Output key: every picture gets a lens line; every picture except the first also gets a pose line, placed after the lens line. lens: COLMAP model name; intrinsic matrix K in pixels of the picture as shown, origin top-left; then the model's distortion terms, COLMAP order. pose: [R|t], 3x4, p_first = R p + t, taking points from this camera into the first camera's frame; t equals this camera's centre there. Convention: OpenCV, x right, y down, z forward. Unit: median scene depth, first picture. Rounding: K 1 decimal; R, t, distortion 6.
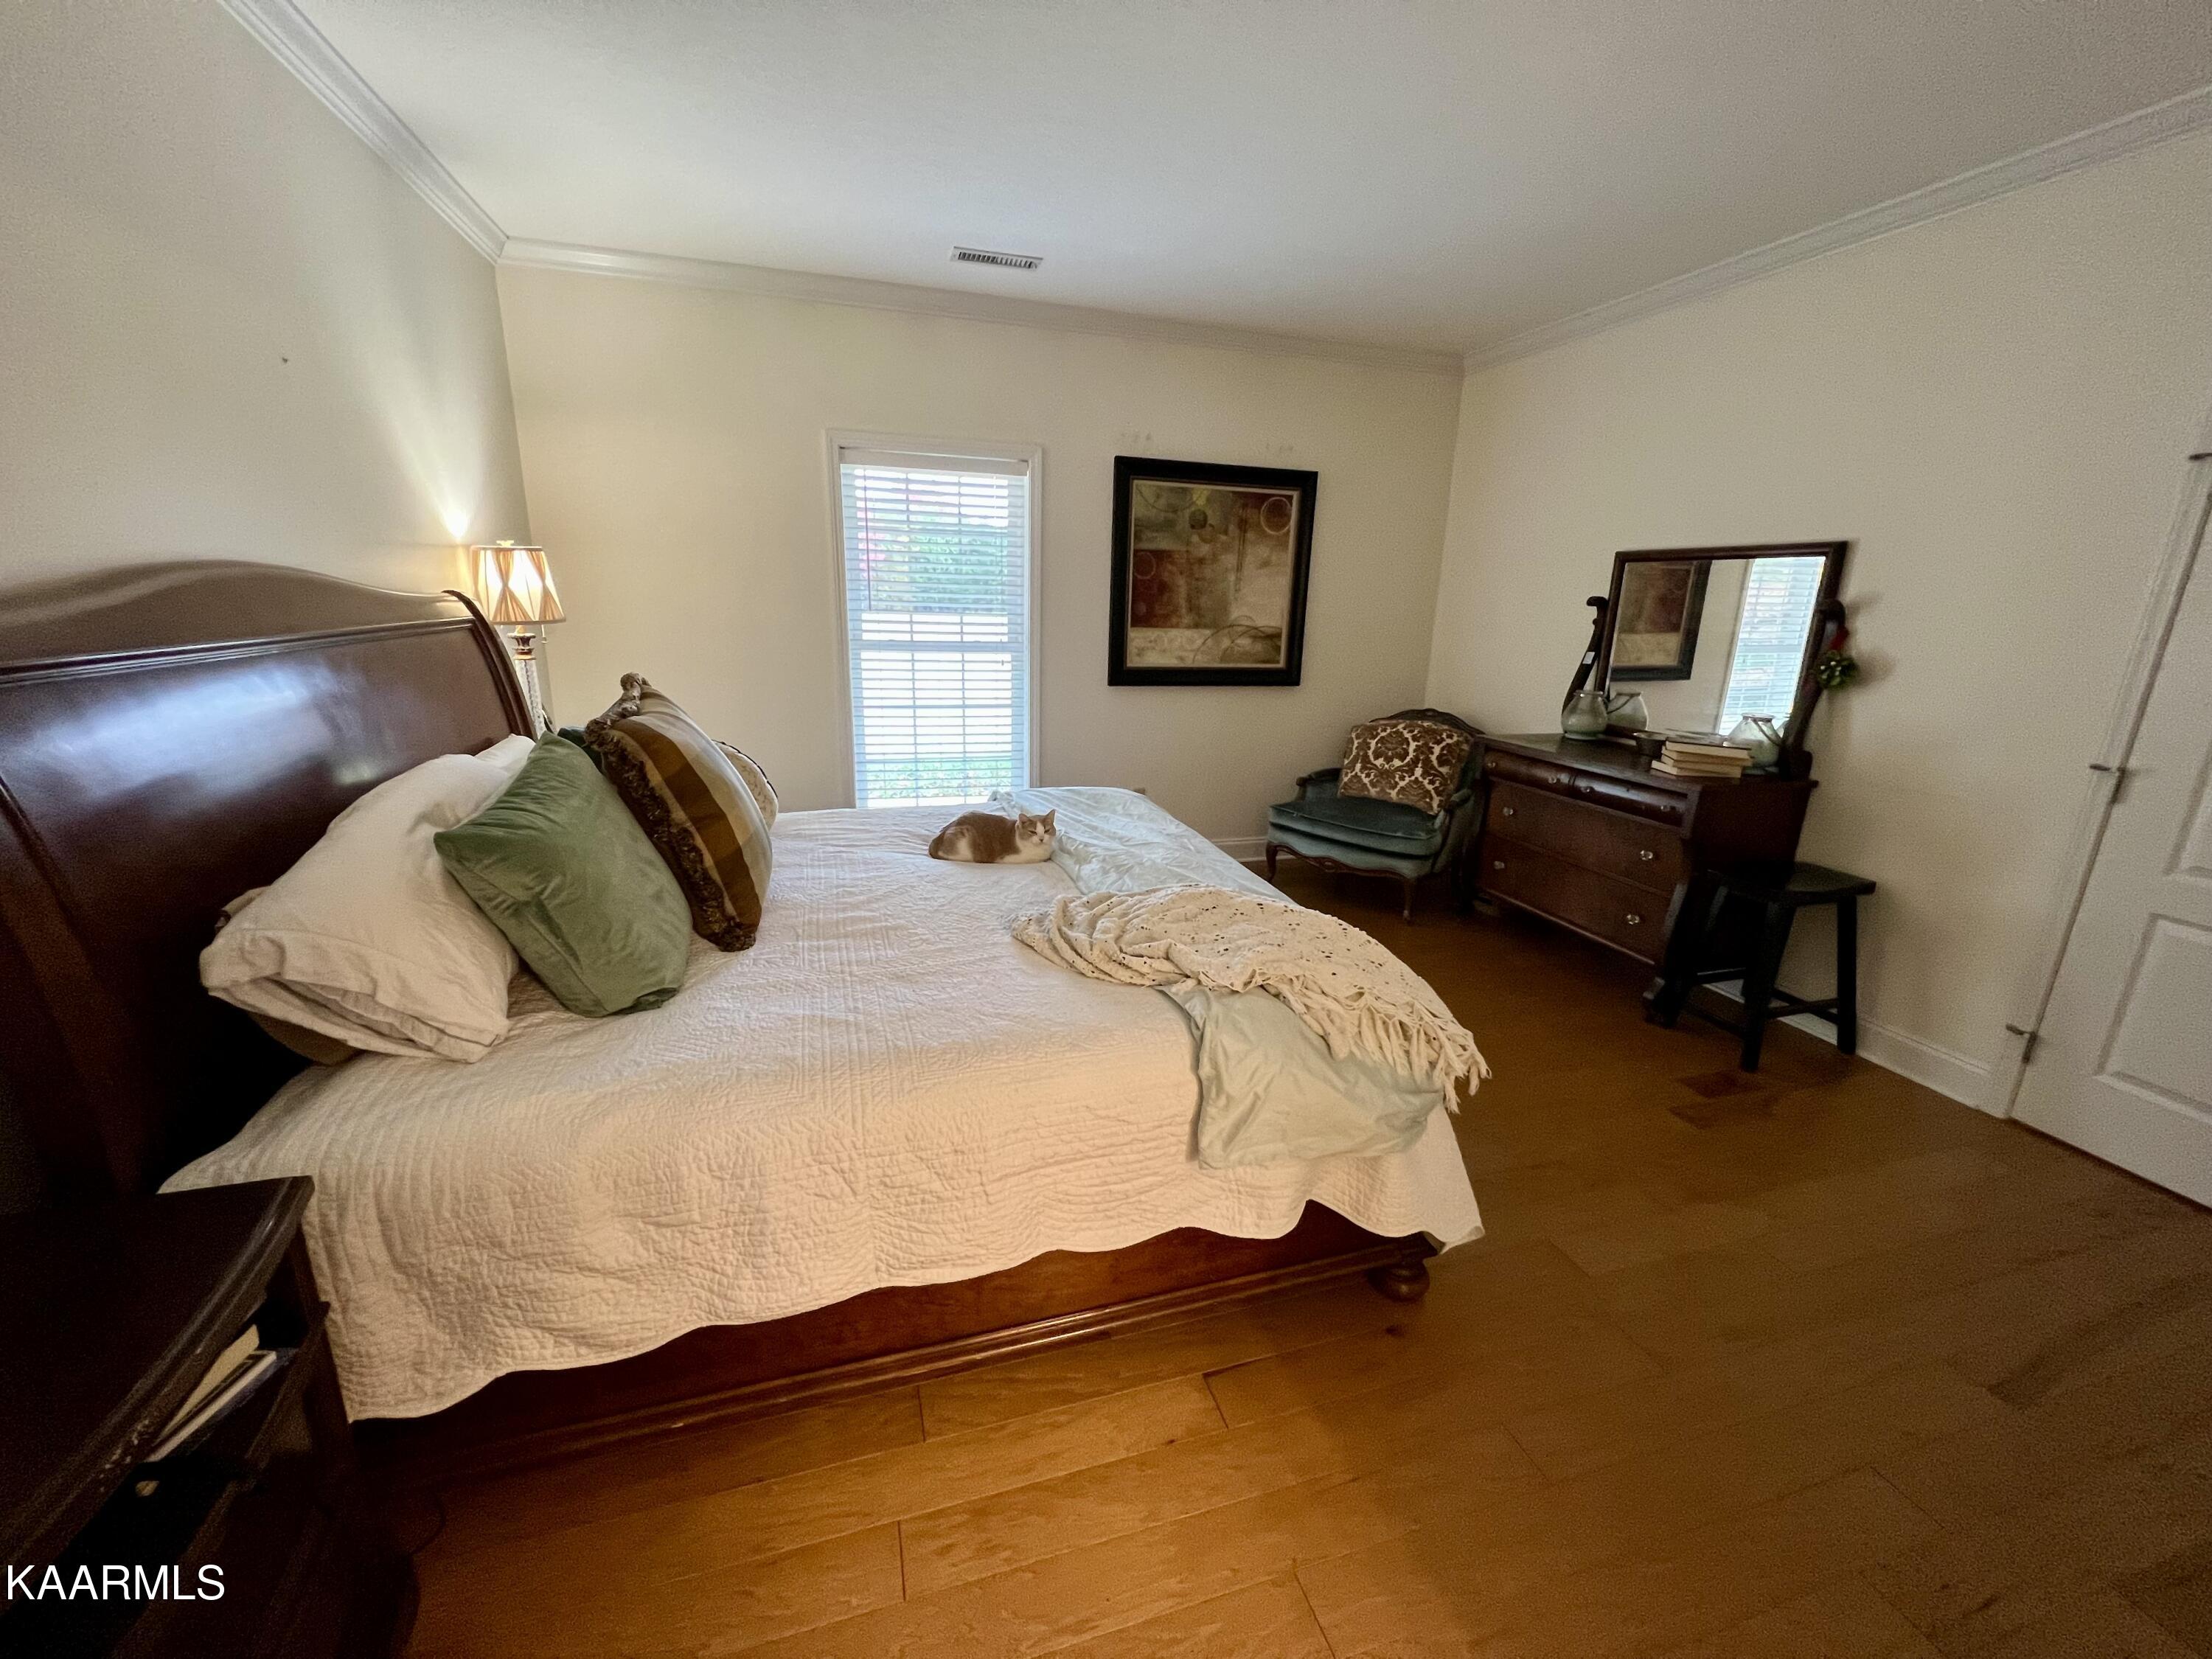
lens RADIAL K [[883.2, 0, 1109.6], [0, 883.2, 839.8], [0, 0, 1]] dist [0.000948, -0.000101]
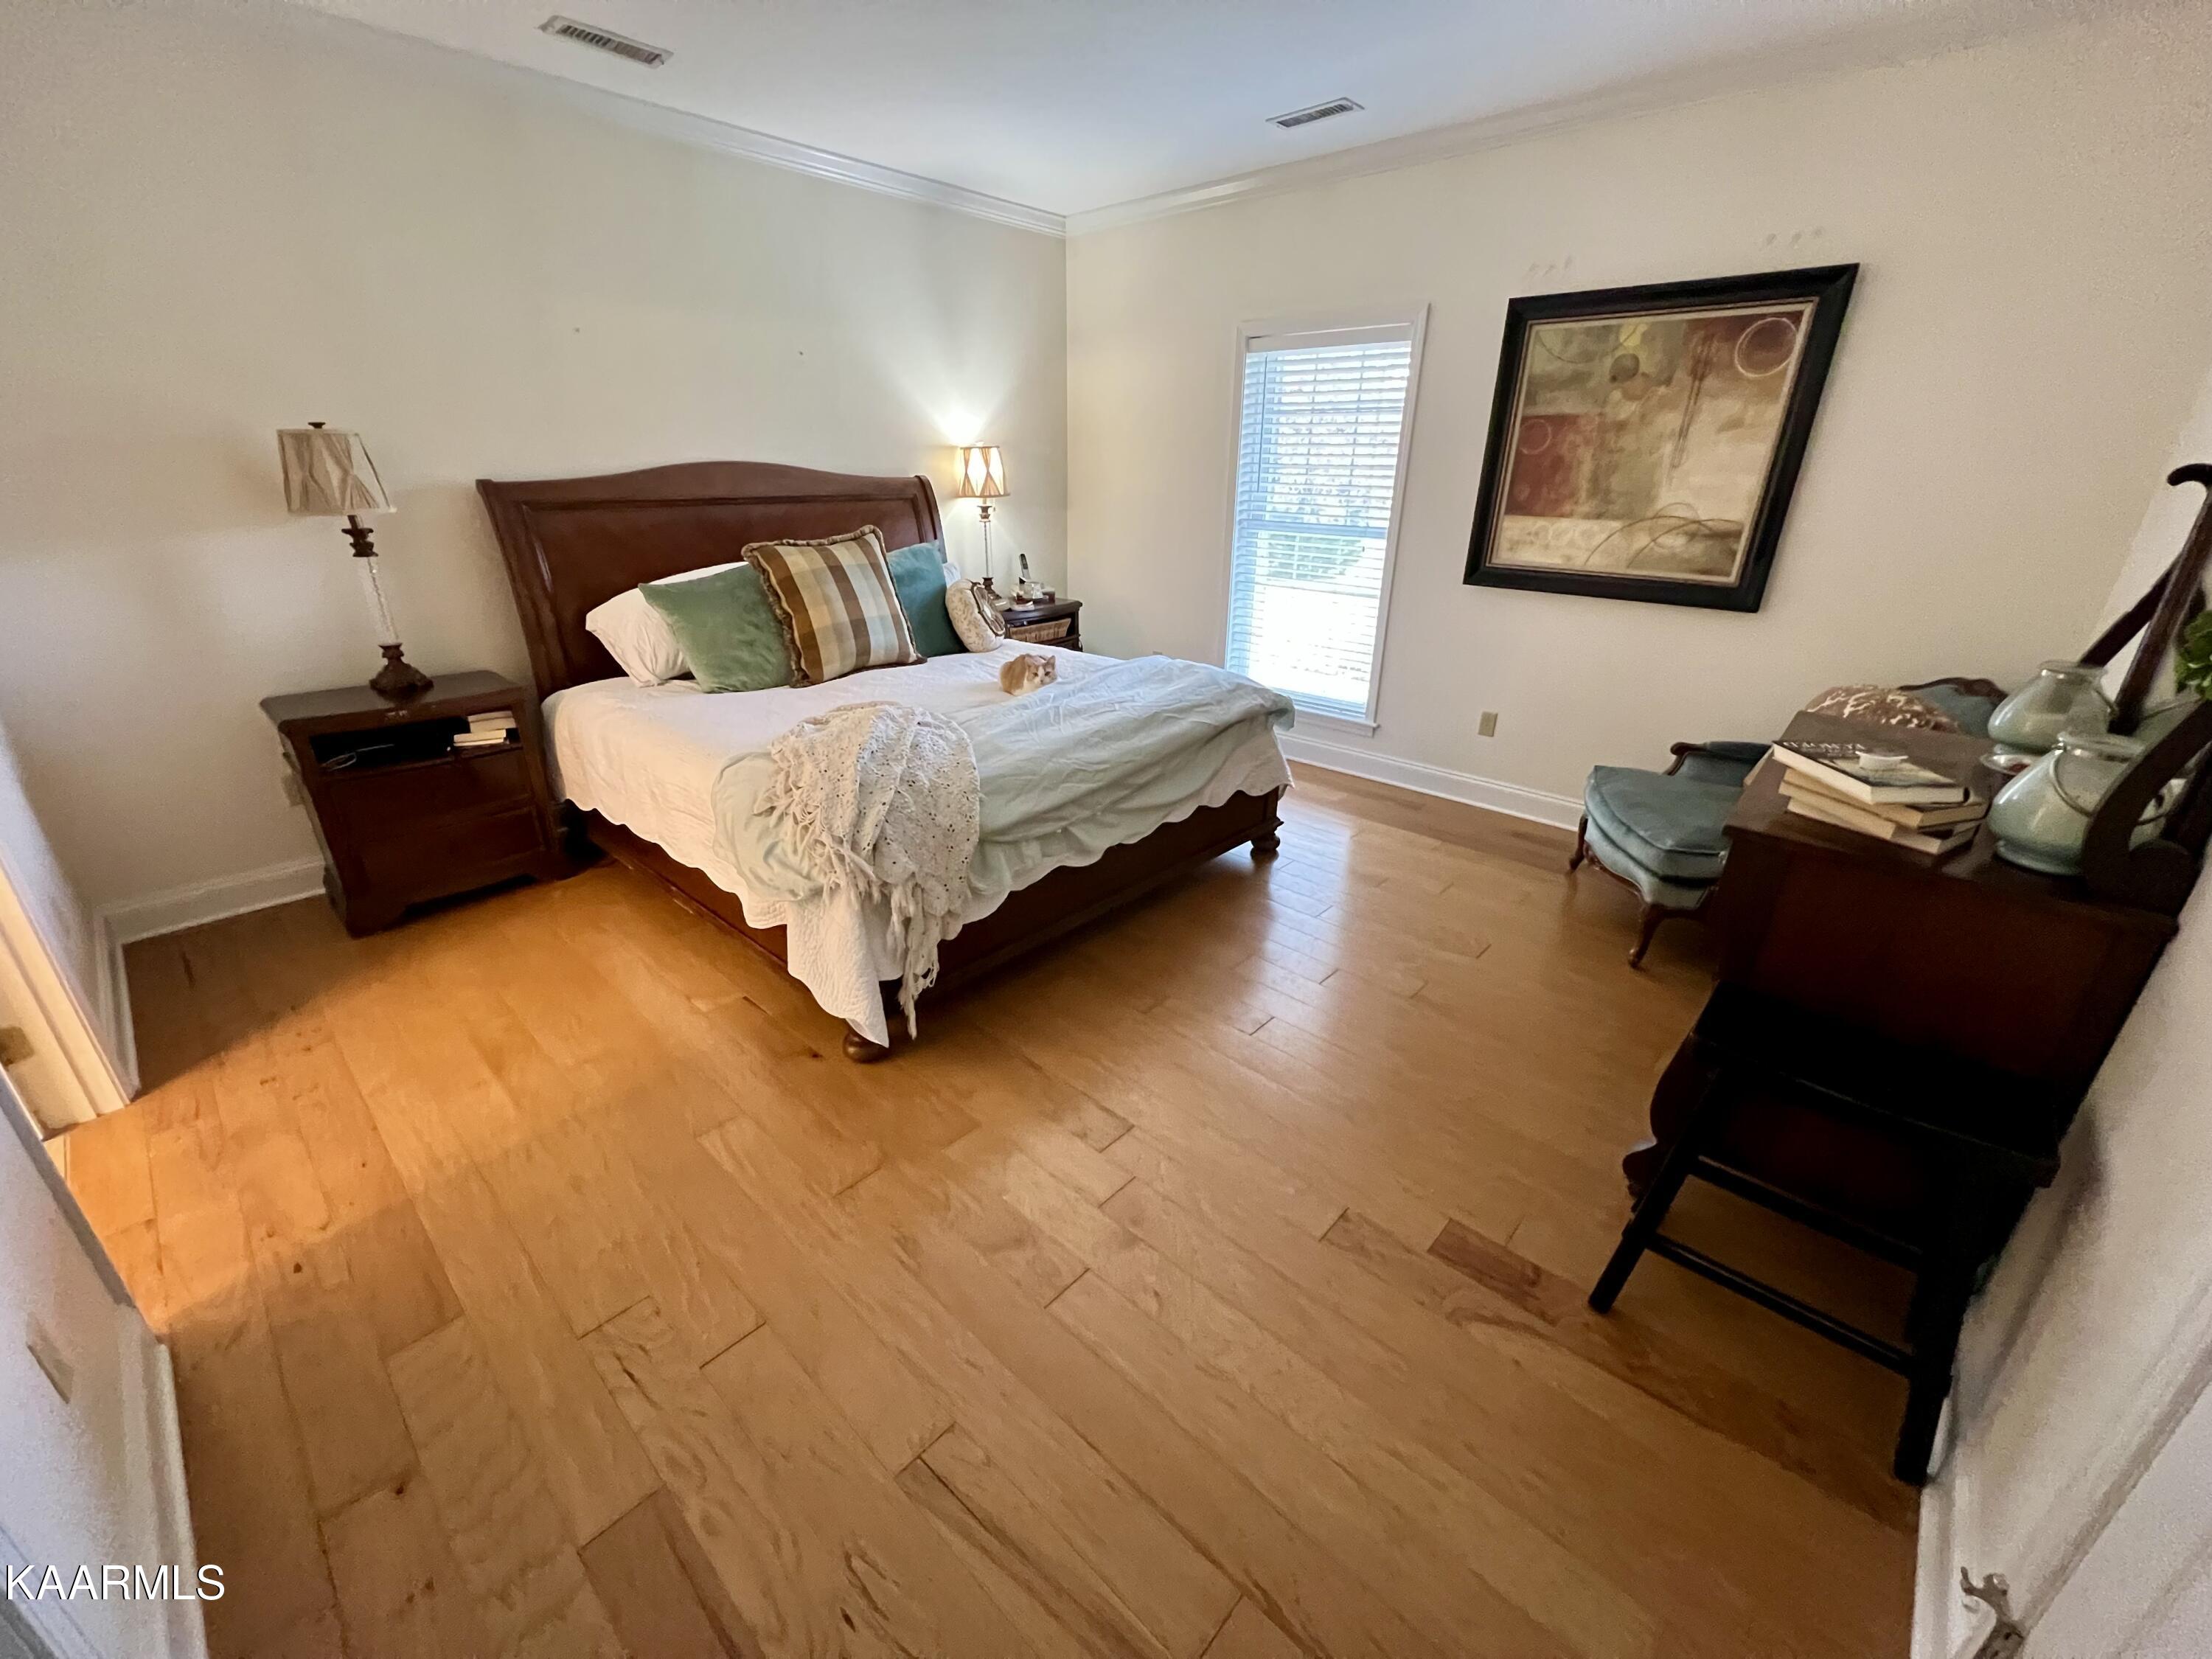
lens RADIAL K [[883.2, 0, 1111.5], [0, 883.2, 823.7], [0, 0, 1]] dist [0.000948, -0.000101]
pose [[0.513471, 0.302695, -0.802947, 0.578644], [-0.233382, 0.949708, 0.208777, -0.052572], [0.825761, 0.080192, 0.558291, 0.255604]]
